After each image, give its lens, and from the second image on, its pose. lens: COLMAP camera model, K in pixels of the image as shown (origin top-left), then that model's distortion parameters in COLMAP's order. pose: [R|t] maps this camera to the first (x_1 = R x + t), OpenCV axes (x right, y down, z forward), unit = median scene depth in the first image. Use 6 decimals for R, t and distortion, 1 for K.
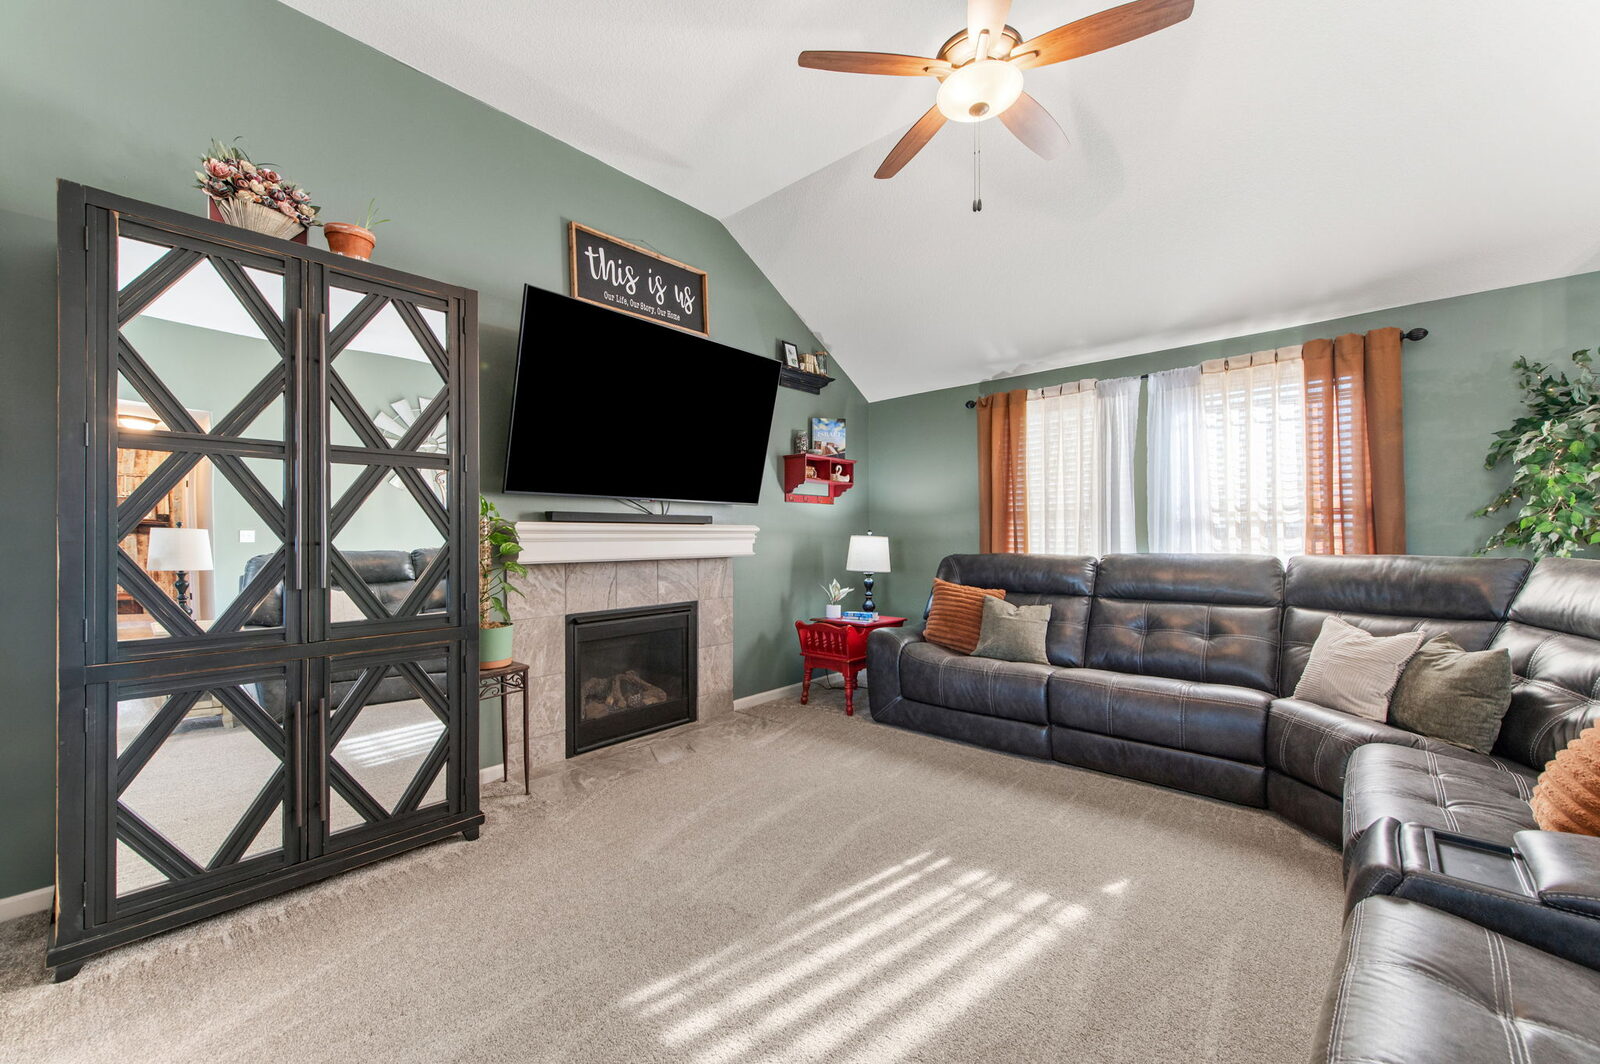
lens RADIAL K [[626.4, 0, 800.0], [0, 626.4, 532.0], [0, 0, 1]] dist [0.001117, 0.000248]
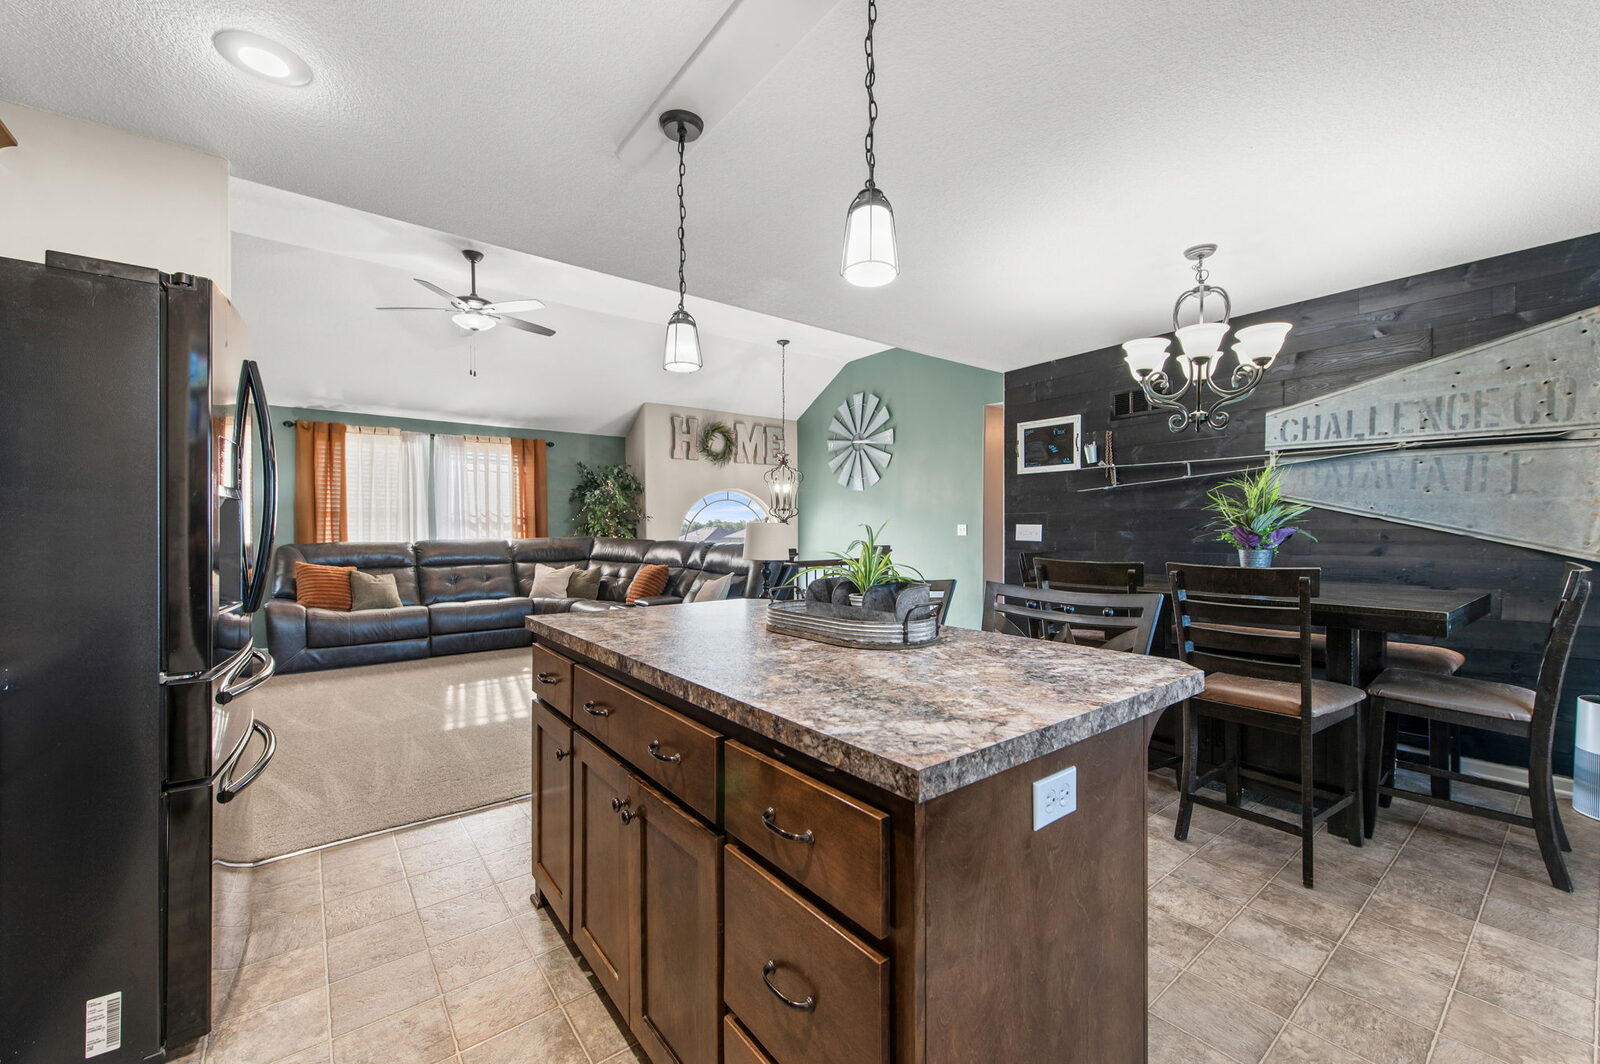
lens RADIAL K [[637.0, 0, 800.0], [0, 637.0, 532.0], [0, 0, 1]] dist [0.001643, 0.000659]
pose [[0.182149, -0.003238, 0.983266, -1.166757], [-0.009161, 0.999946, 0.004990, -0.004951], [-0.983228, -0.009917, 0.182110, -0.349519]]
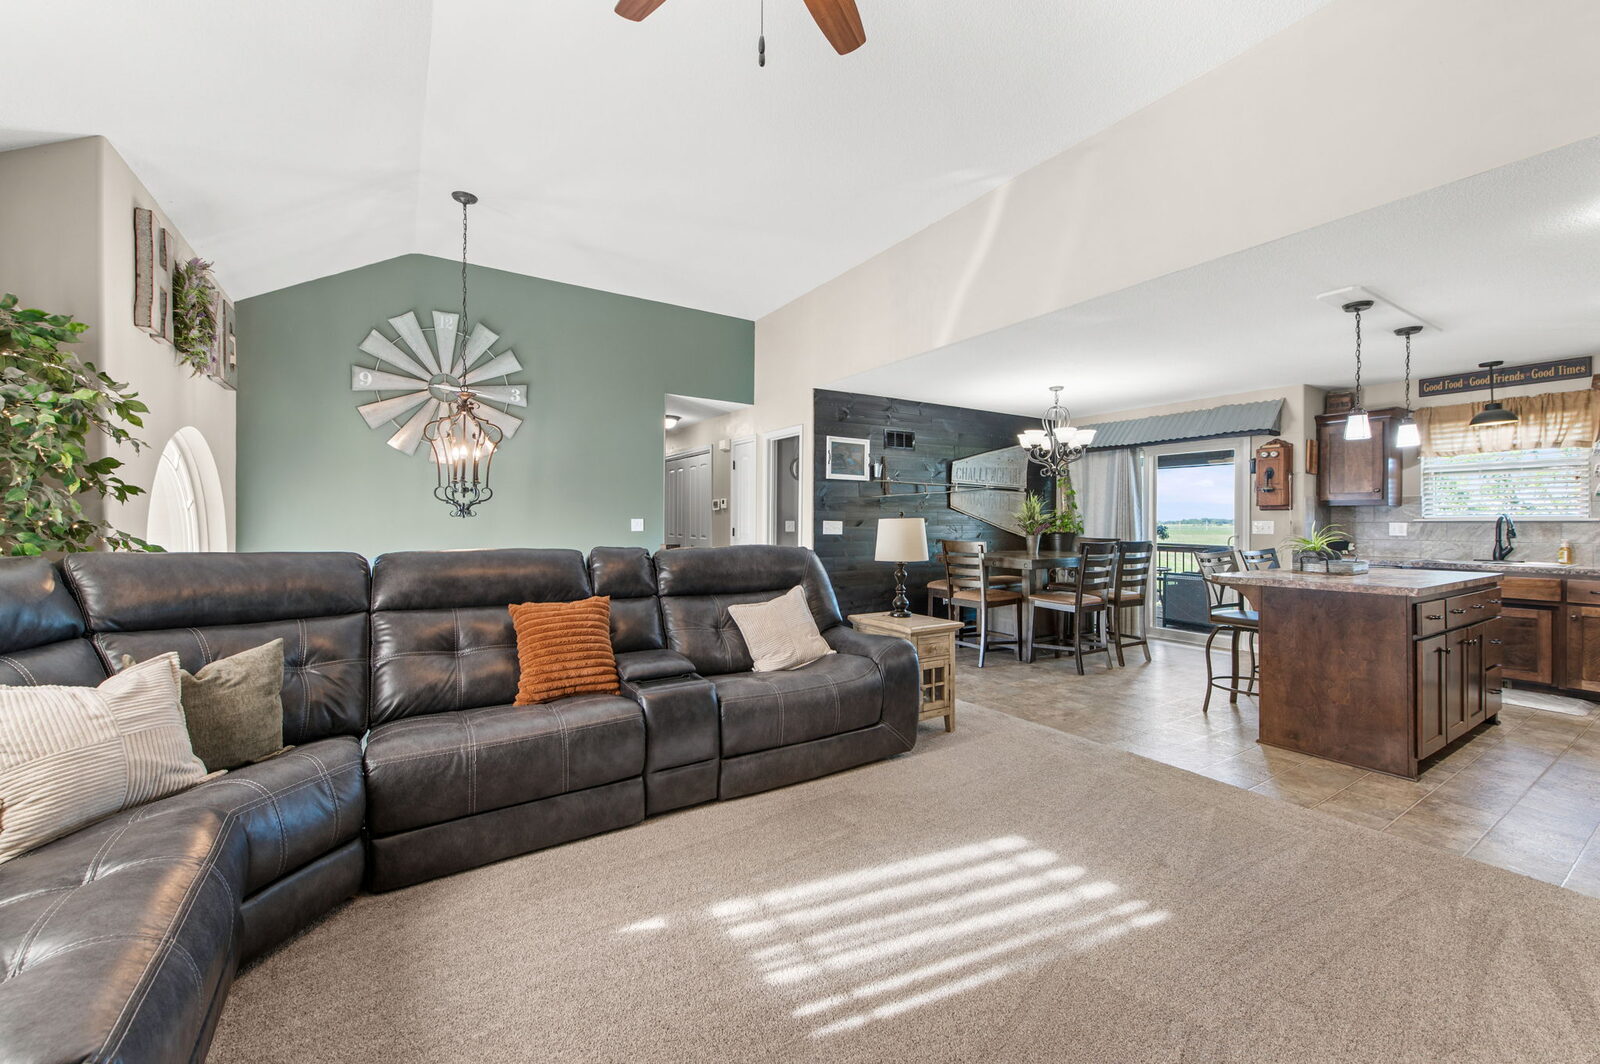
lens RADIAL K [[622.9, 0, 794.1], [0, 622.9, 528.7], [0, 0, 1]] dist [-0.000350, -0.013051]
pose [[-0.961967, -0.002795, 0.273153, 0.043753], [-0.003737, 0.999989, -0.002925, 0.007819], [-0.273141, -0.003835, -0.961966, 1.154155]]
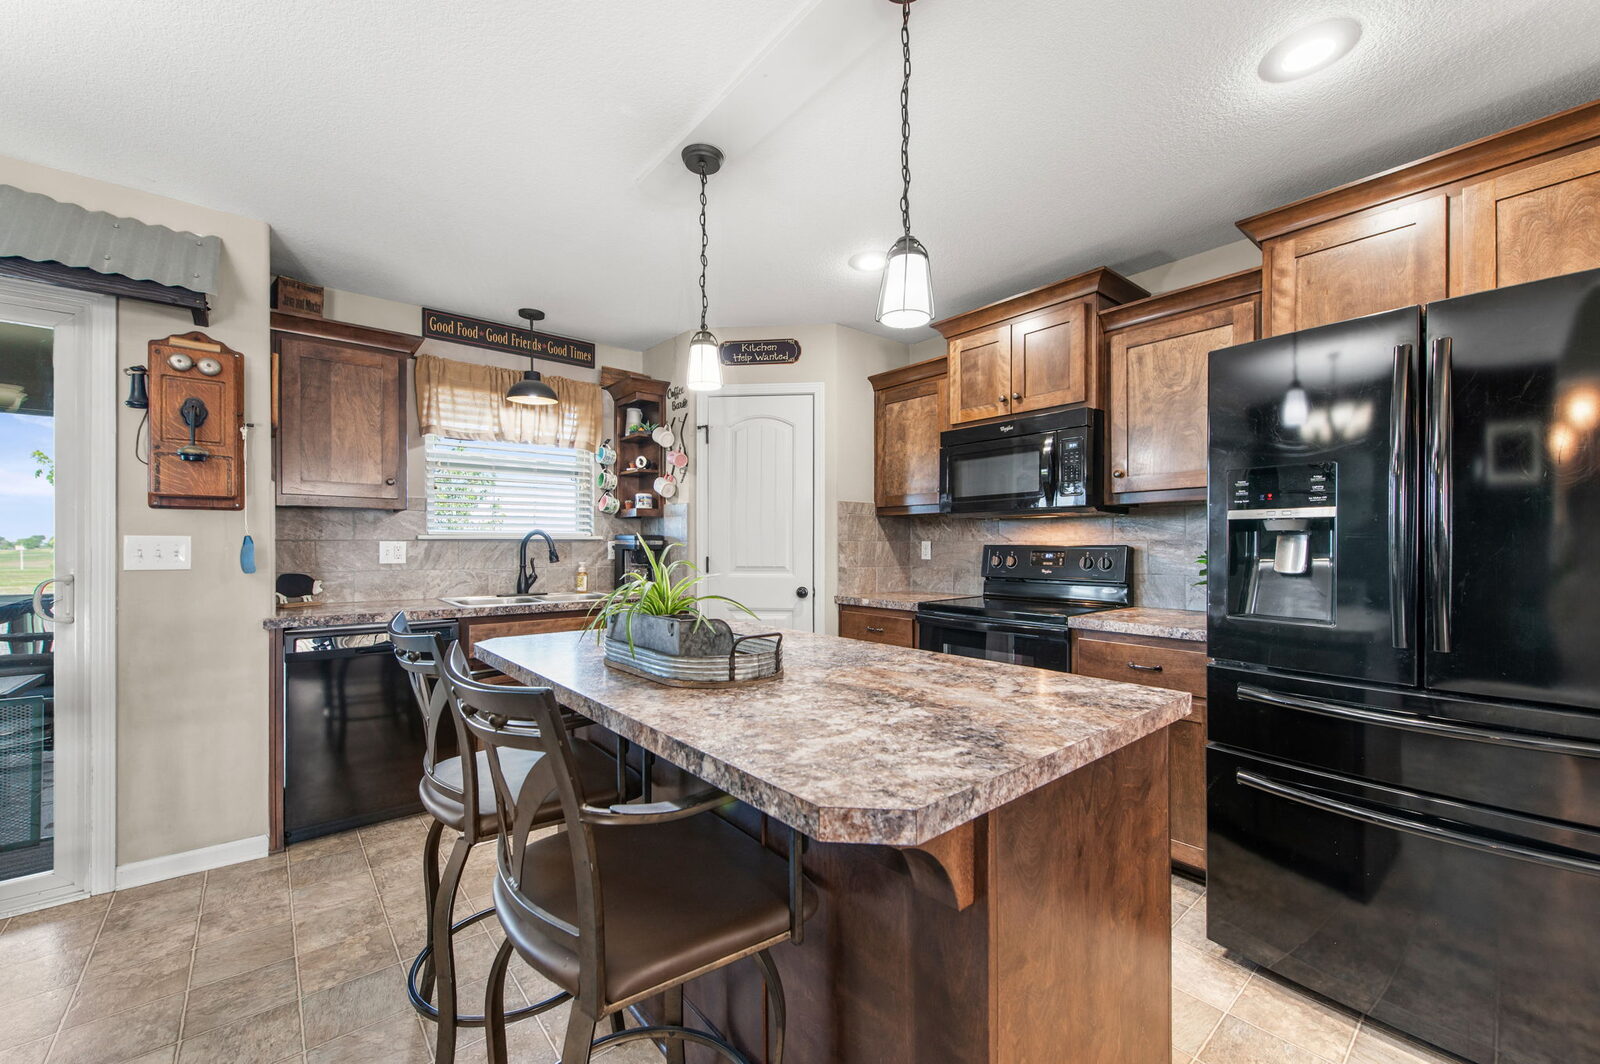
lens RADIAL K [[631.7, 0, 797.4], [0, 631.7, 543.2], [0, 0, 1]] dist [0.001650, 0.000209]
pose [[-0.138484, -0.002762, -0.990361, -0.182573], [0.013365, 0.999900, -0.004657, -0.003626], [0.990274, -0.013881, -0.138433, -0.158678]]
